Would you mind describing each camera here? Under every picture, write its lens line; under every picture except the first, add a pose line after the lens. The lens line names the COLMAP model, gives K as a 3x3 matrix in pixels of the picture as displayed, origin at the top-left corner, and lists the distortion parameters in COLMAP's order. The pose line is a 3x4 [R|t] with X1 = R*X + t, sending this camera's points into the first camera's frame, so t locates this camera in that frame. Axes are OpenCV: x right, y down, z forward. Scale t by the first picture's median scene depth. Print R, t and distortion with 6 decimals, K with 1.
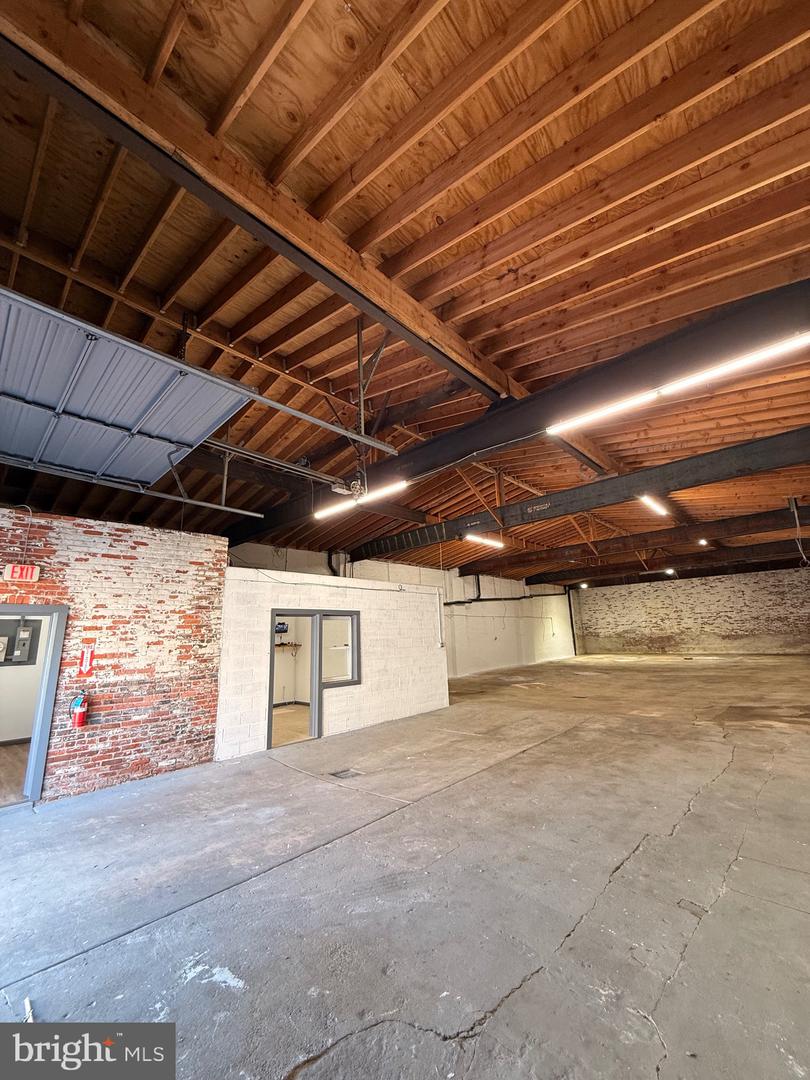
lens RADIAL K [[428.8, 0, 406.3], [0, 428.8, 536.8], [0, 0, 1]] dist [-0.001009, 0.000327]
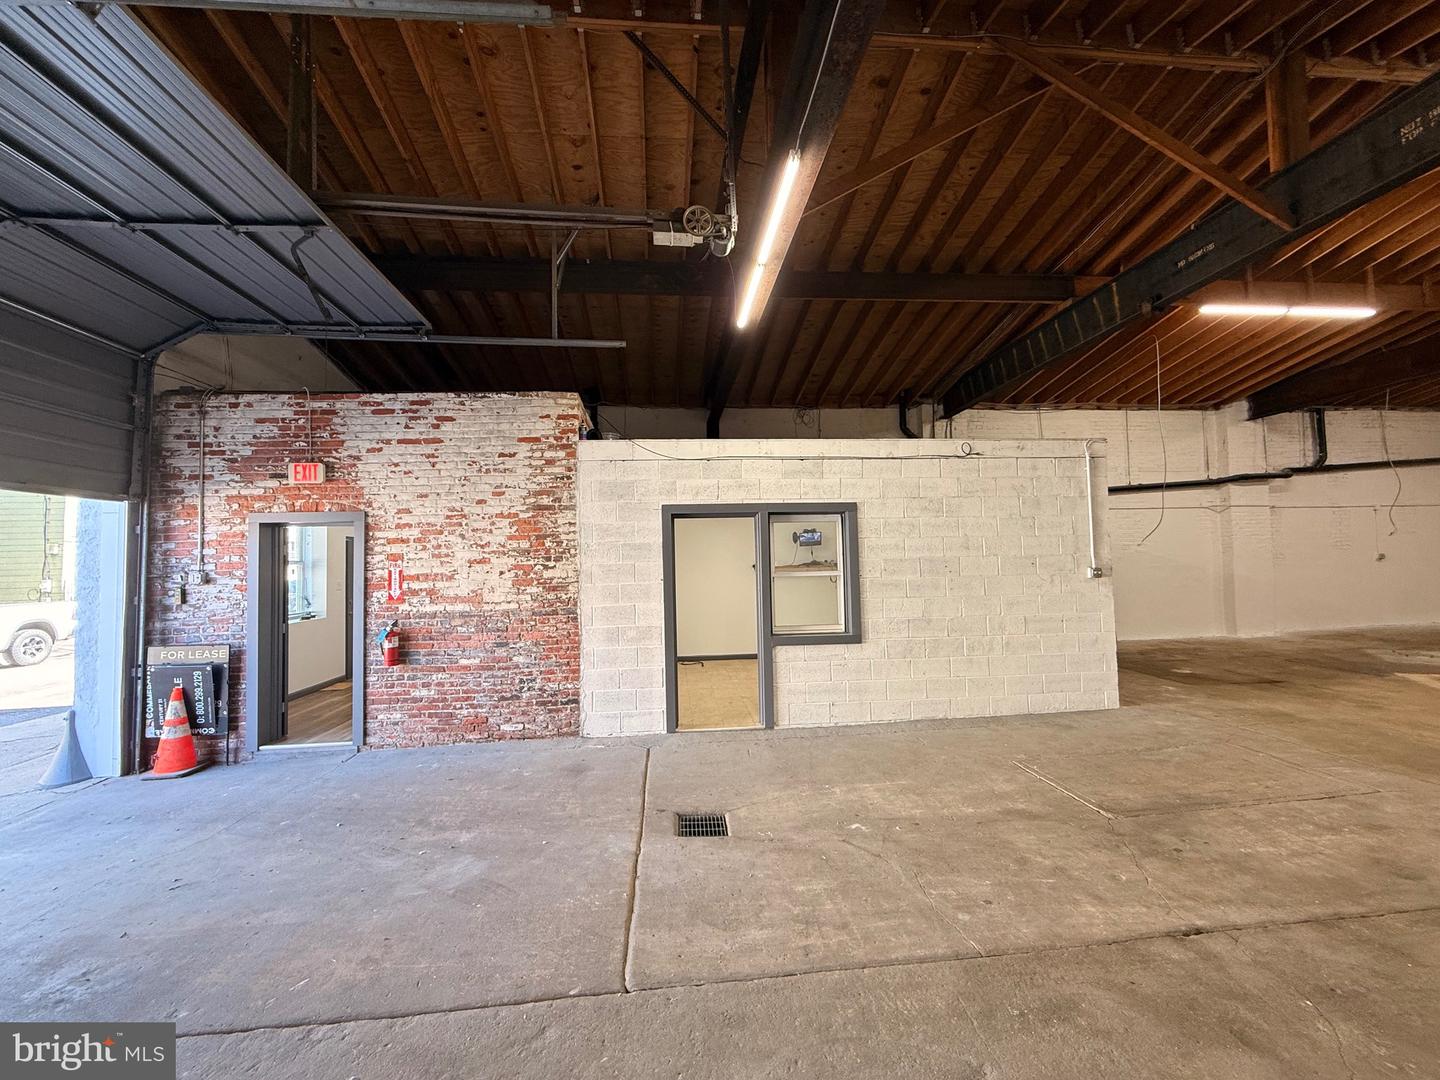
lens RADIAL K [[572.5, 0, 716.5], [0, 572.5, 538.1], [0, 0, 1]] dist [0.000181, -0.000345]
pose [[0.748736, -0.010082, -0.662792, 0.228445], [0.147293, 0.977417, 0.151525, 0.095002], [0.646297, -0.211077, 0.733312, 0.428535]]
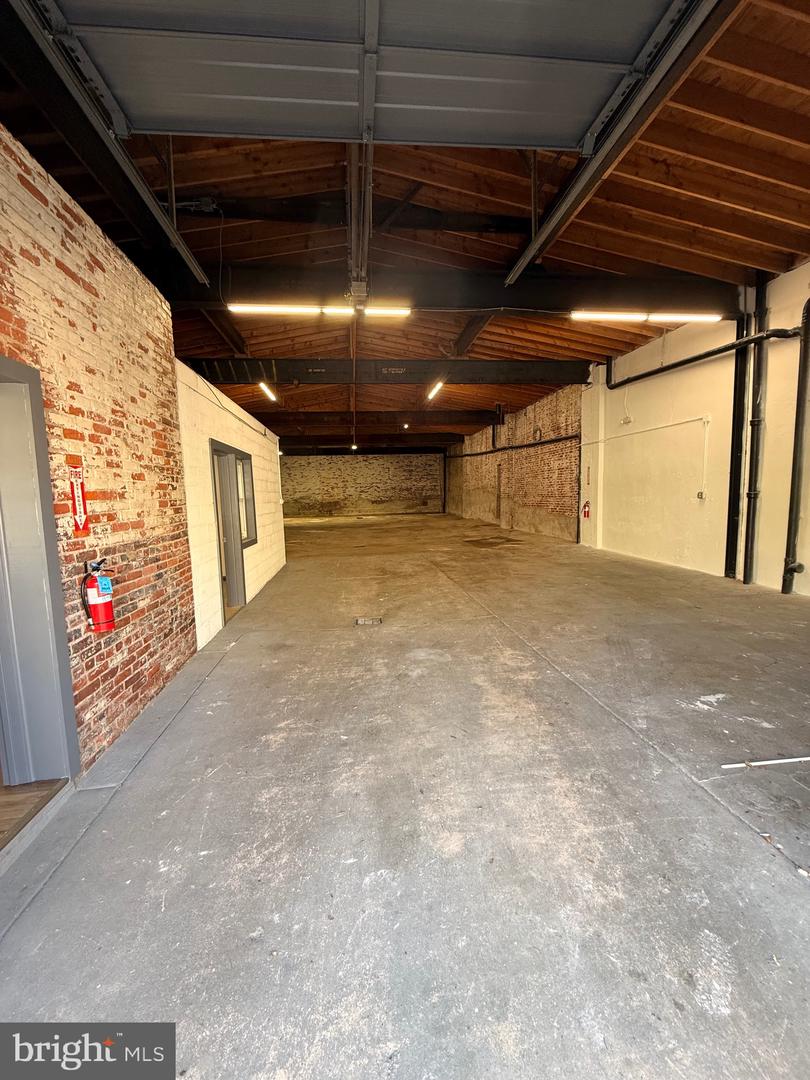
lens RADIAL K [[429.3, 0, 406.6], [0, 429.3, 536.9], [0, 0, 1]] dist [0.000181, -0.000345]
pose [[0.635866, -0.060296, 0.769440, -0.586439], [-0.167023, 0.962569, 0.213458, 0.109826], [-0.753510, -0.264245, 0.601994, 0.292539]]
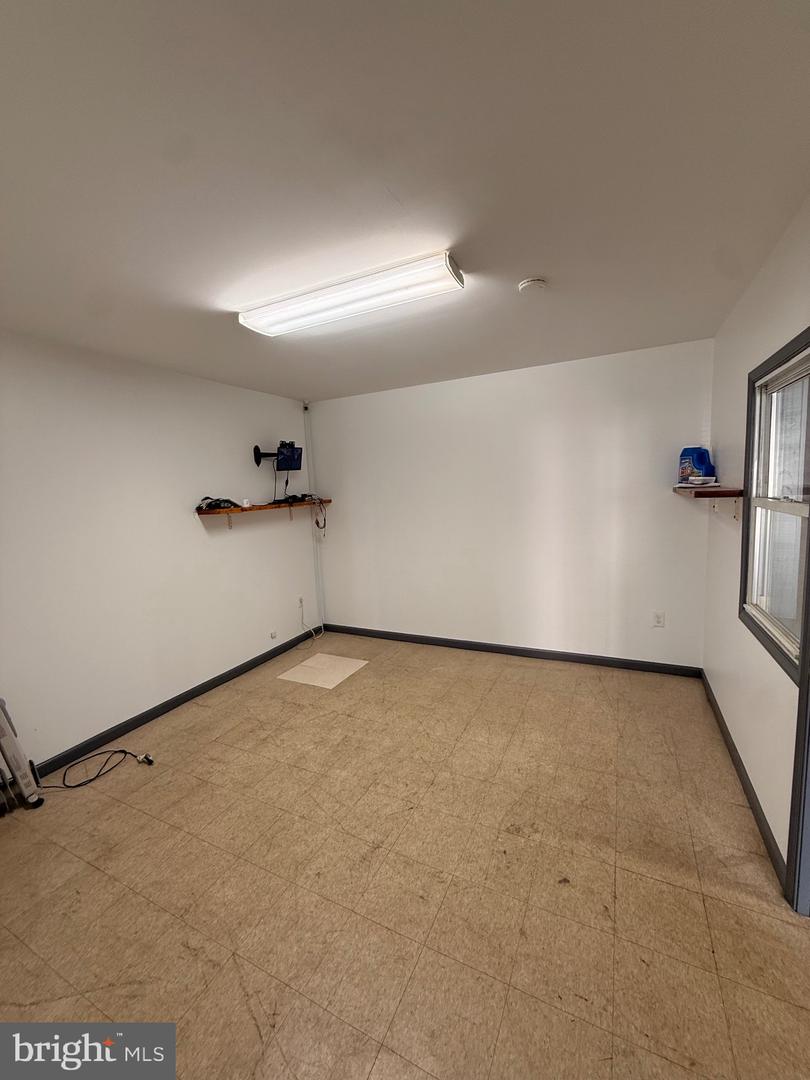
lens RADIAL K [[429.3, 0, 406.6], [0, 429.3, 536.9], [0, 0, 1]] dist [0.000181, -0.000345]
pose [[0.952478, -0.046121, 0.301097, -0.442253], [-0.055625, 0.945515, 0.320792, 0.219351], [-0.299487, -0.322295, 0.898016, 0.877148]]
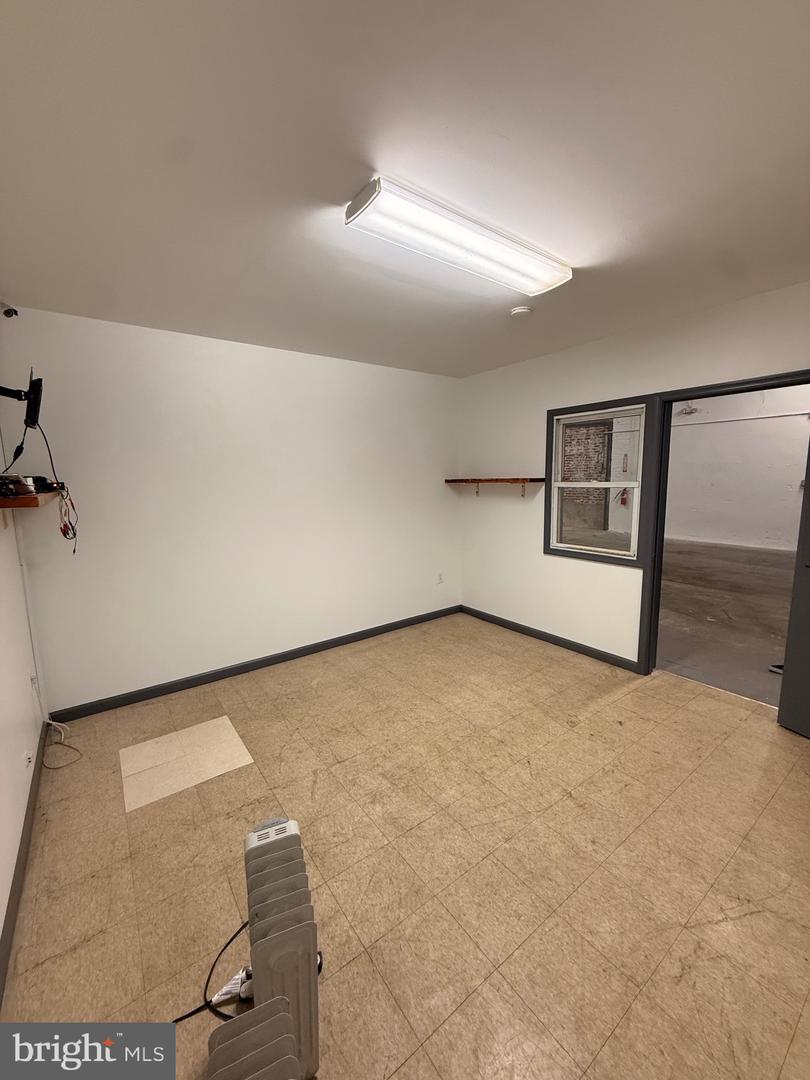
lens RADIAL K [[429.3, 0, 406.6], [0, 429.3, 536.9], [0, 0, 1]] dist [0.000181, -0.000345]
pose [[0.166139, -0.104944, 0.980502, -0.653690], [-0.213920, 0.966807, 0.139725, 0.299761], [-0.962619, -0.232963, 0.138175, 1.145948]]
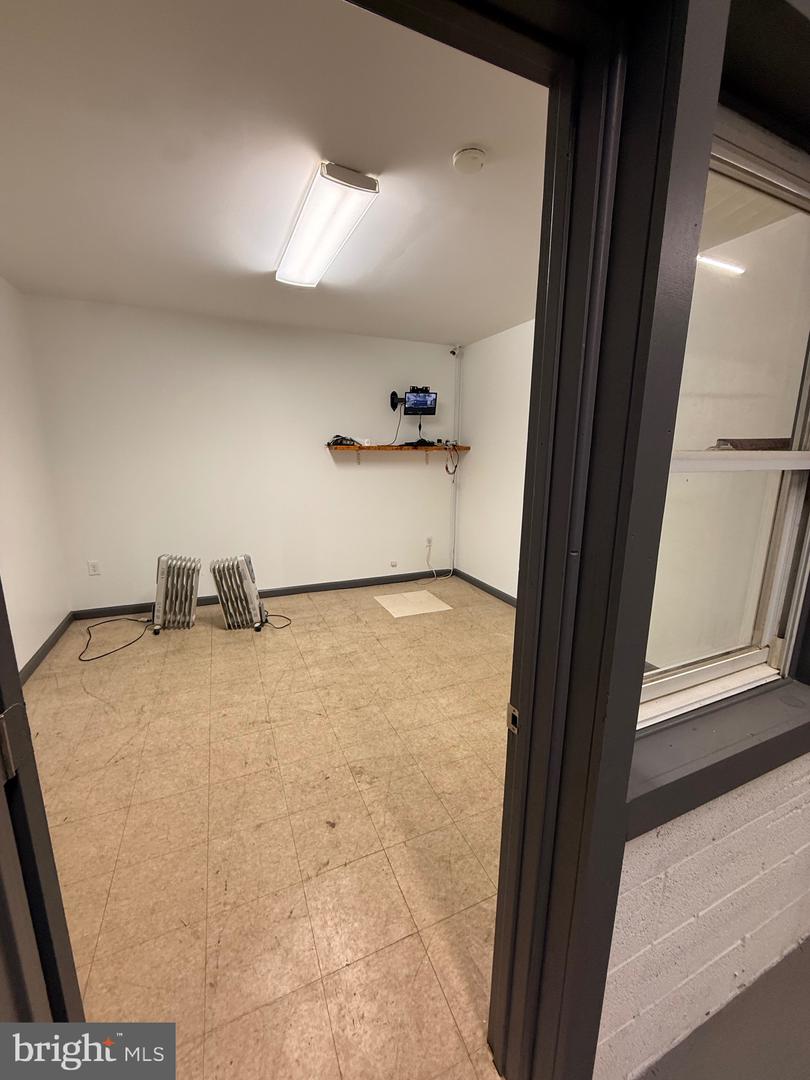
lens RADIAL K [[429.3, 0, 406.6], [0, 429.3, 536.9], [0, 0, 1]] dist [0.000181, -0.000345]
pose [[0.924361, 0.118391, -0.362685, -0.208481], [0.045628, 0.909506, 0.413179, 0.232373], [0.378781, -0.398475, 0.835310, 0.884936]]
